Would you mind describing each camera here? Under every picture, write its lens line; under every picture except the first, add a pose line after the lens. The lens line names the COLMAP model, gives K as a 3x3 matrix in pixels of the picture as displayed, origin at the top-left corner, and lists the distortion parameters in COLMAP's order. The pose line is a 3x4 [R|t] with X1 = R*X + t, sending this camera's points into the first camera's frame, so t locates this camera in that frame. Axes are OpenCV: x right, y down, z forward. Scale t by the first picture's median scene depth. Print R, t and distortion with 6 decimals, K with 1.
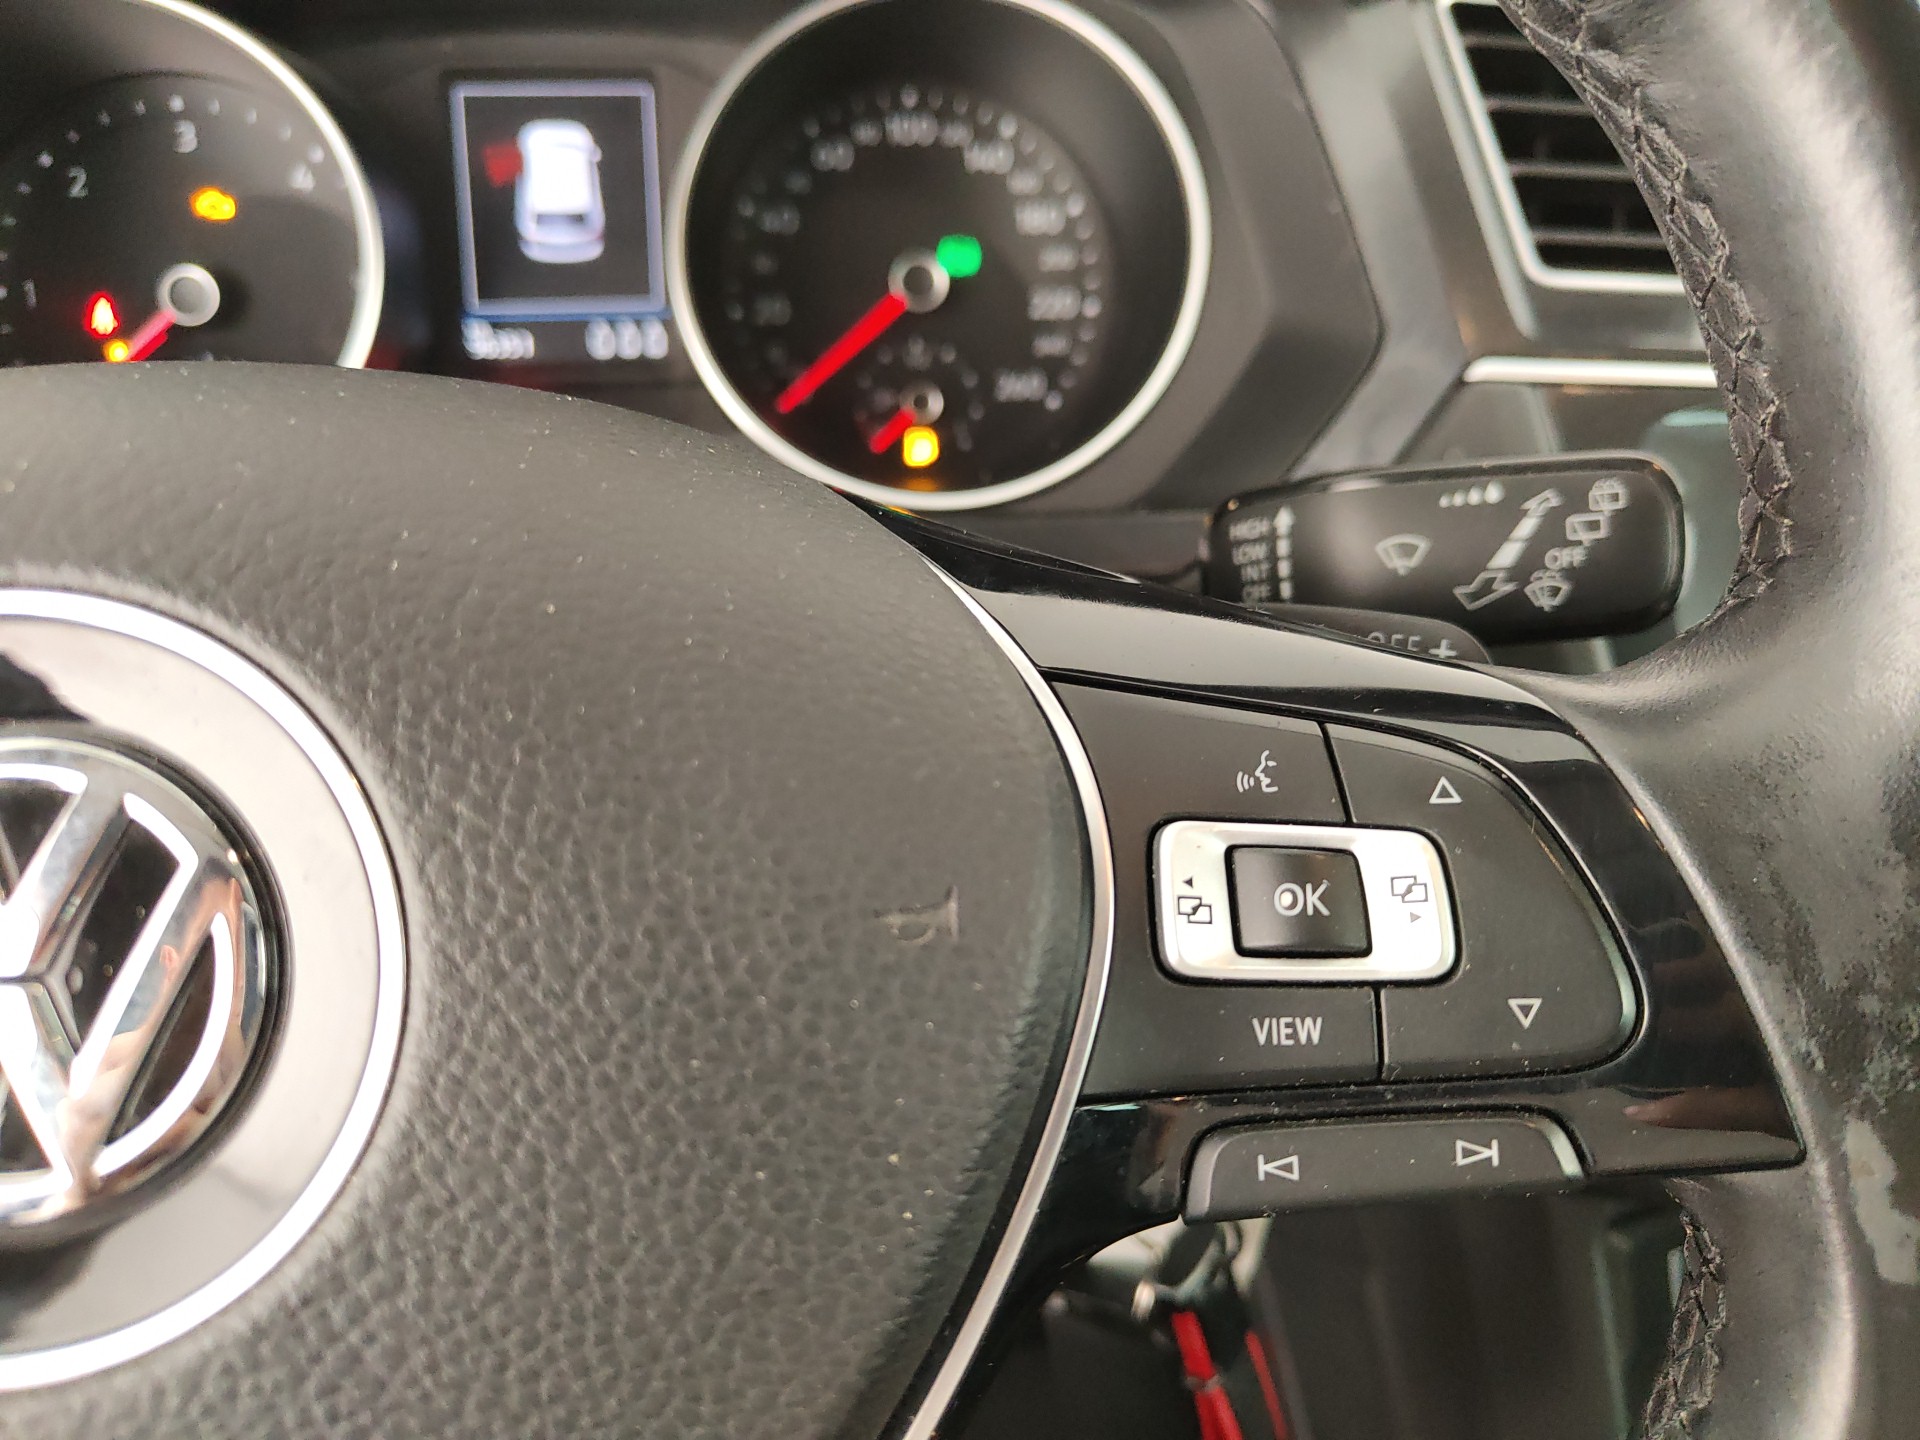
lens RADIAL K [[1434.7, 0, 940.5], [0, 1434.7, 724.9], [0, 0, 1]] dist [-0.037086, -0.002008]
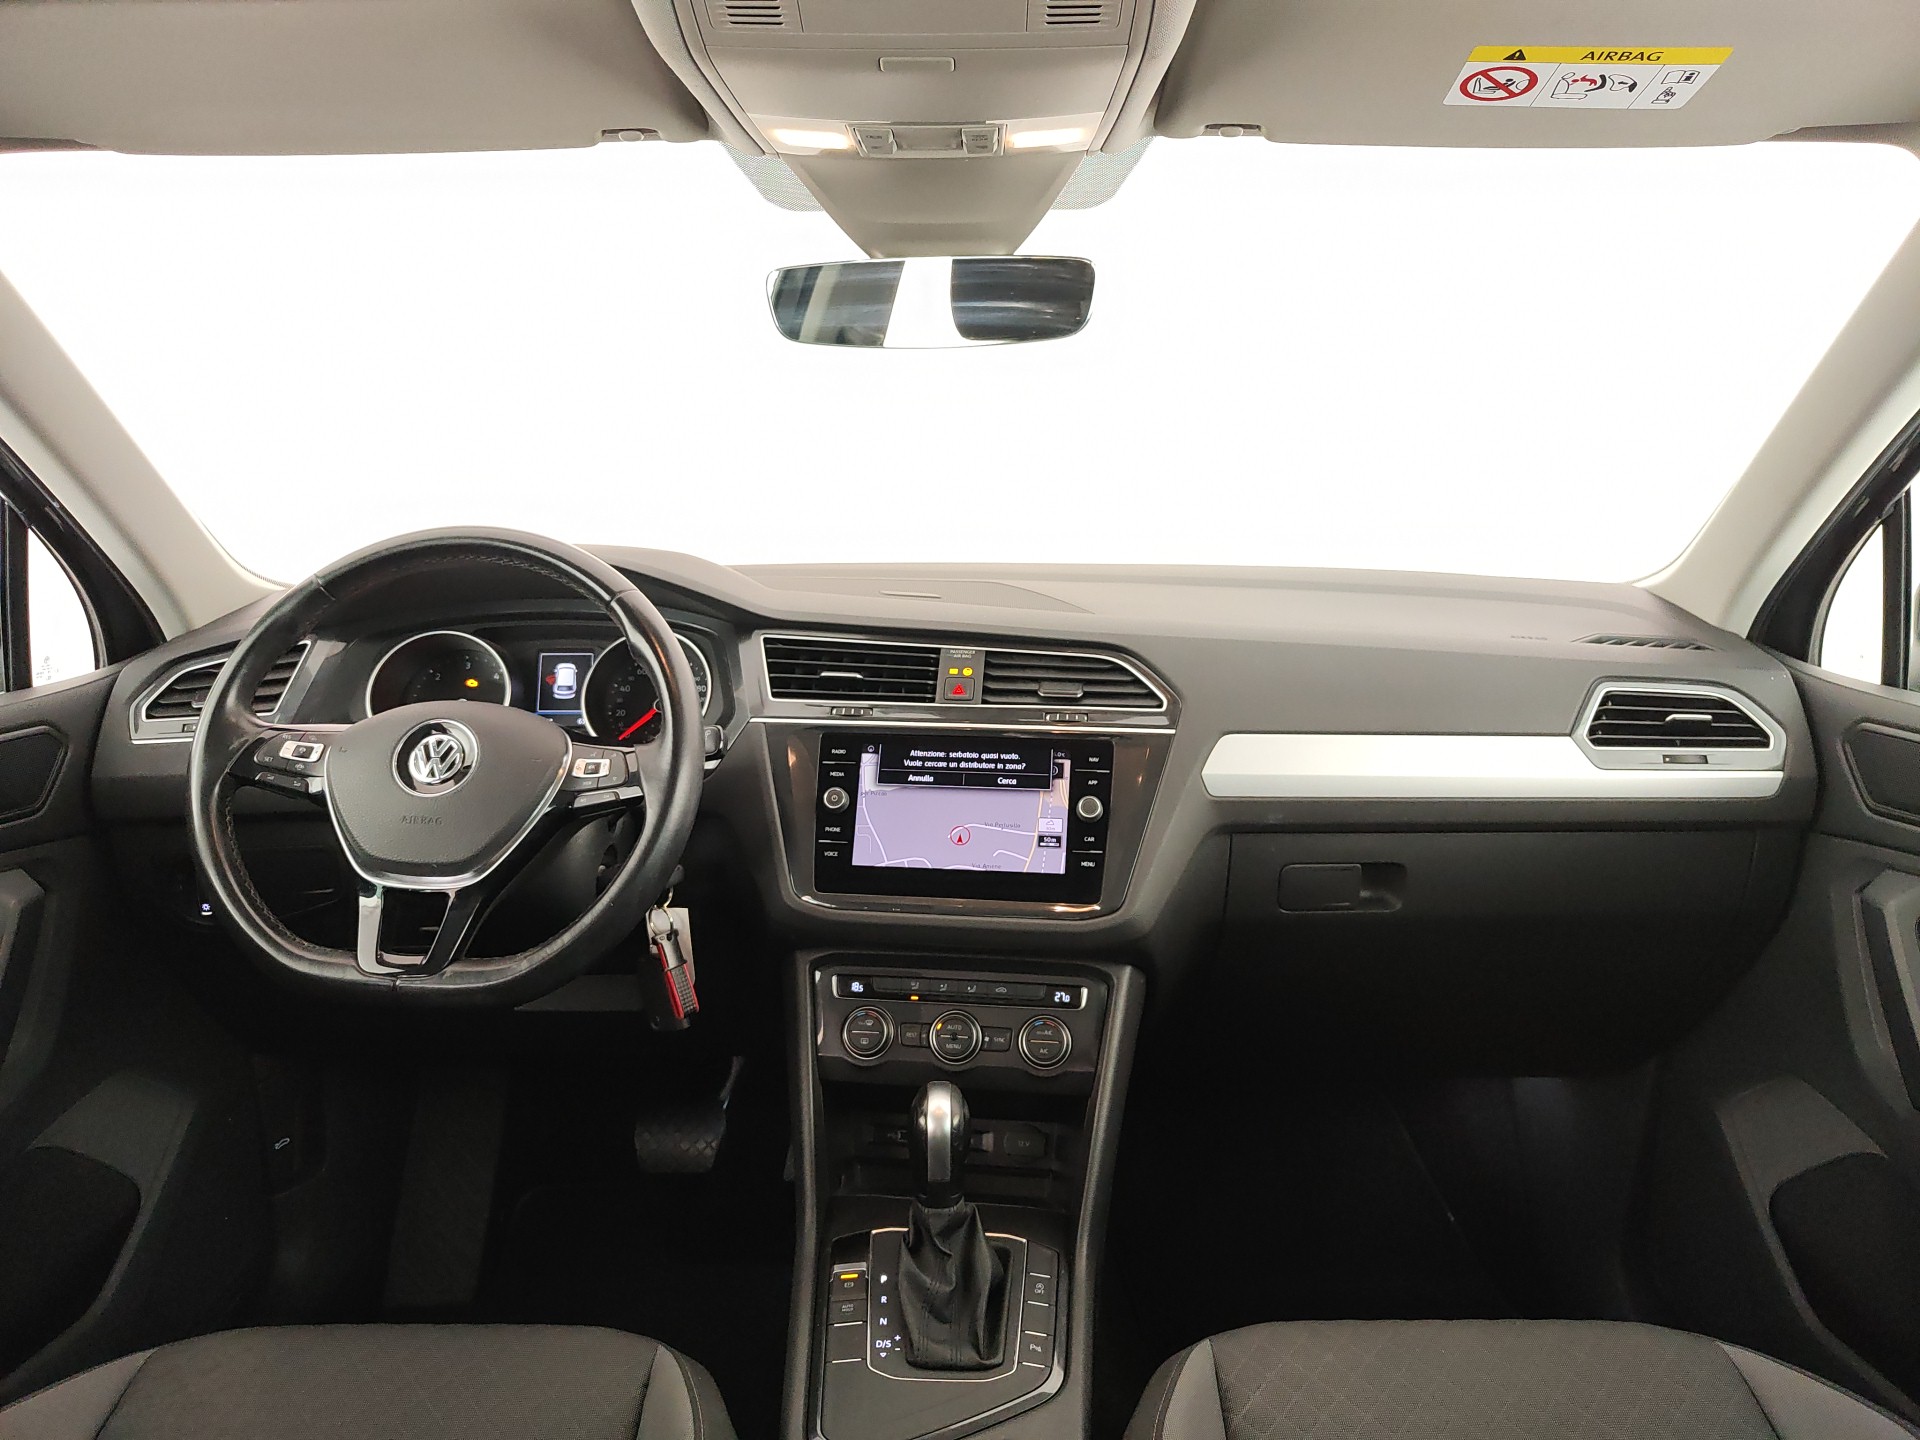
lens RADIAL K [[1350.8, 0, 963.5], [0, 1350.8, 691.6], [0, 0, 1]] dist [0.005734, -0.005663]
pose [[0.994387, 0.003582, -0.105746, 1.128004], [-0.040043, 0.937827, -0.344785, 0.815732], [0.097936, 0.347084, 0.932706, -2.148429]]
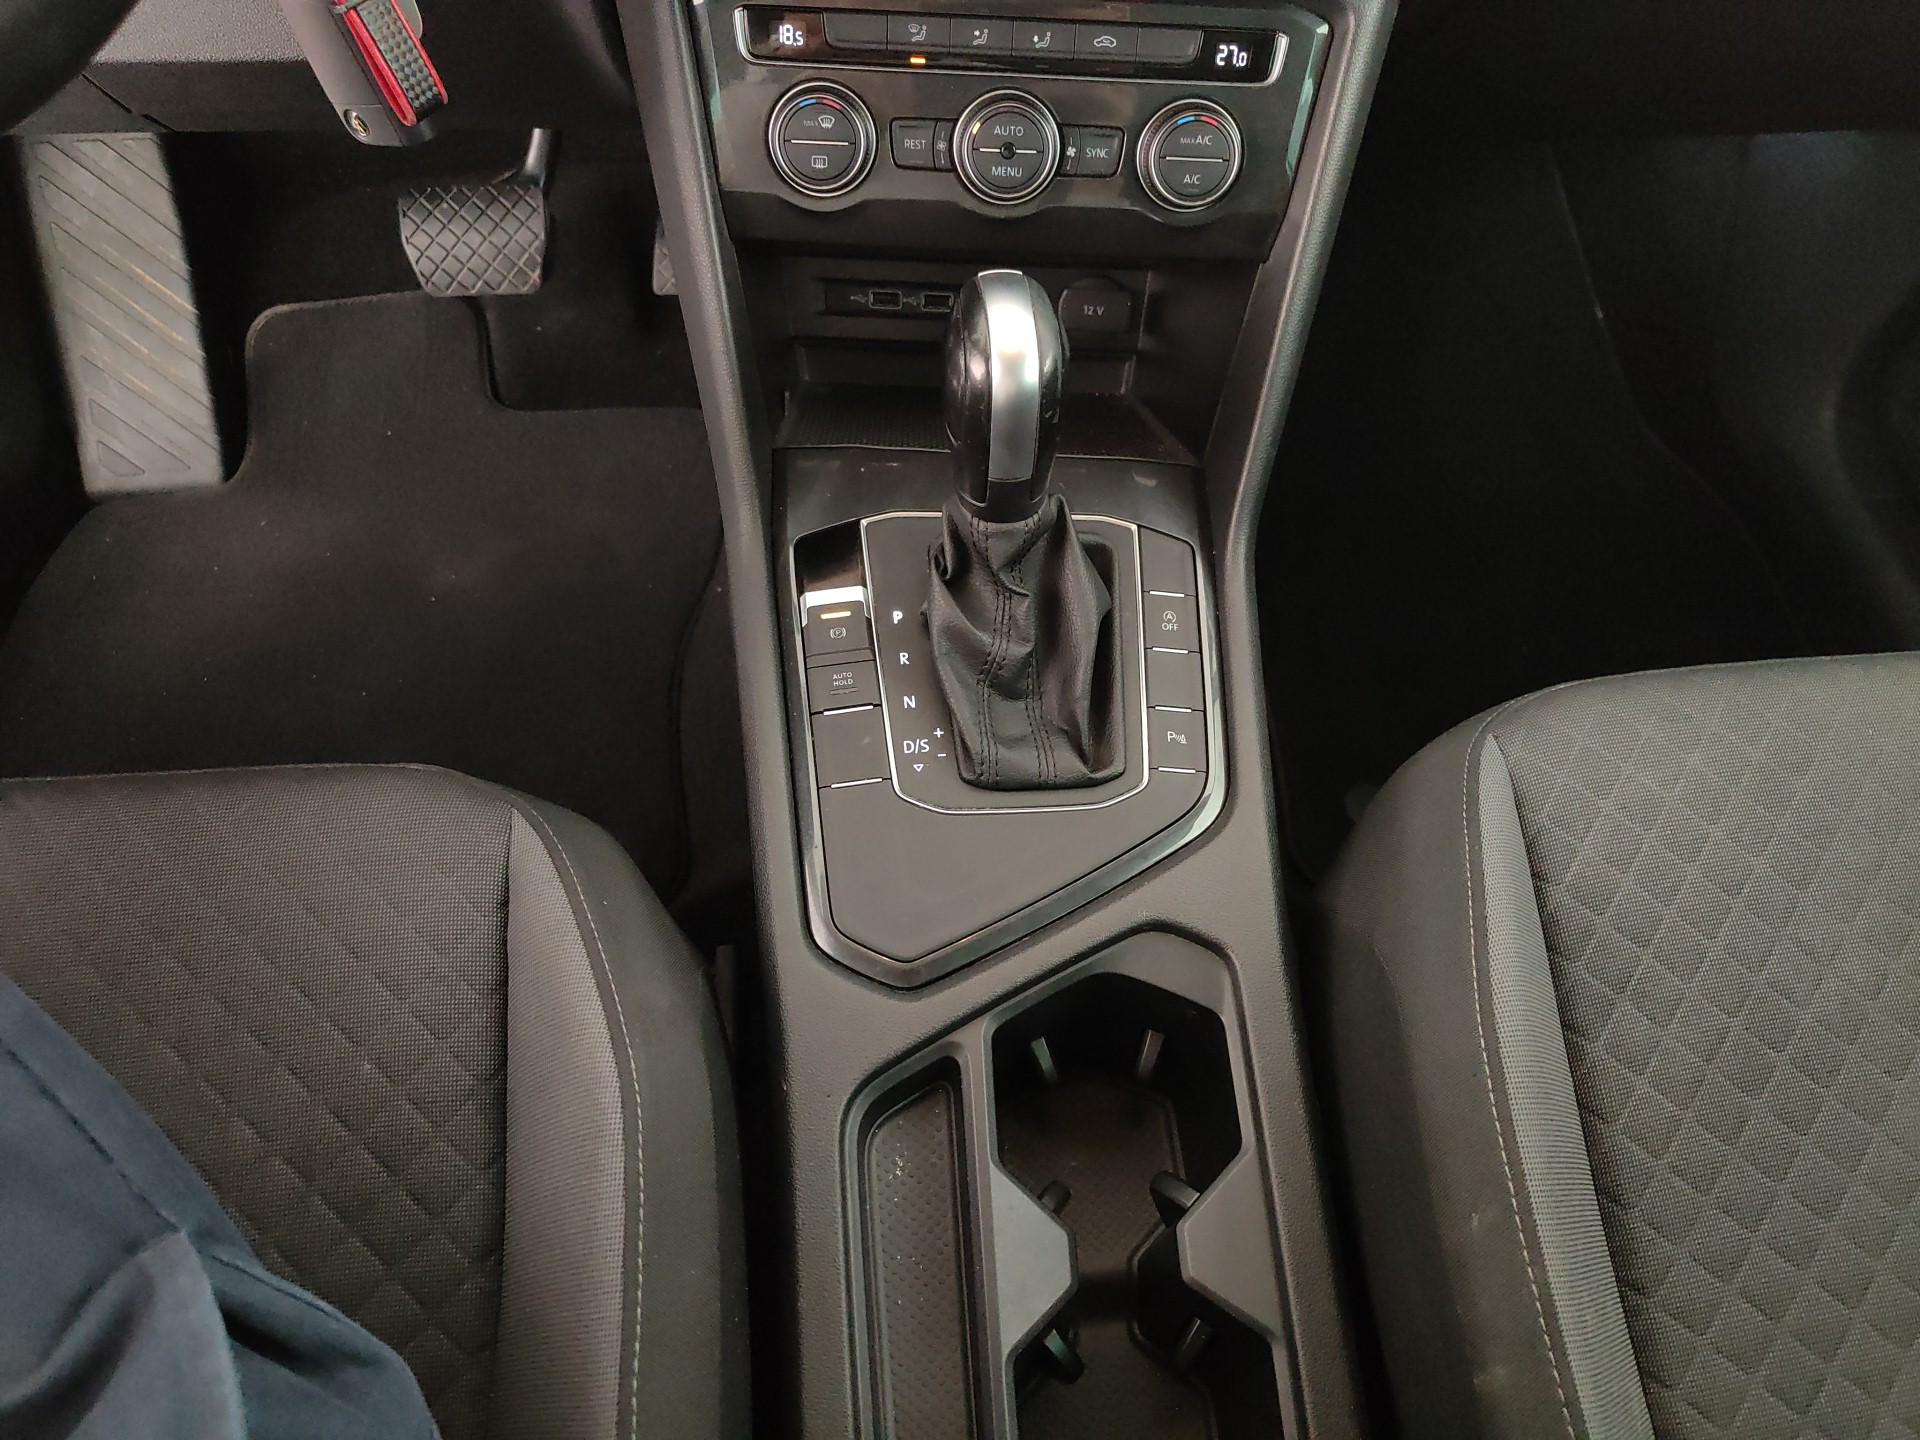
lens RADIAL K [[1350.8, 0, 968.3], [0, 1350.8, 722.0], [0, 0, 1]] dist [0.005734, -0.005663]
pose [[0.999700, 0.016396, 0.018215, 0.731766], [-0.022391, 0.913180, 0.406942, 0.467867], [-0.009961, -0.407227, 0.913272, -0.638522]]
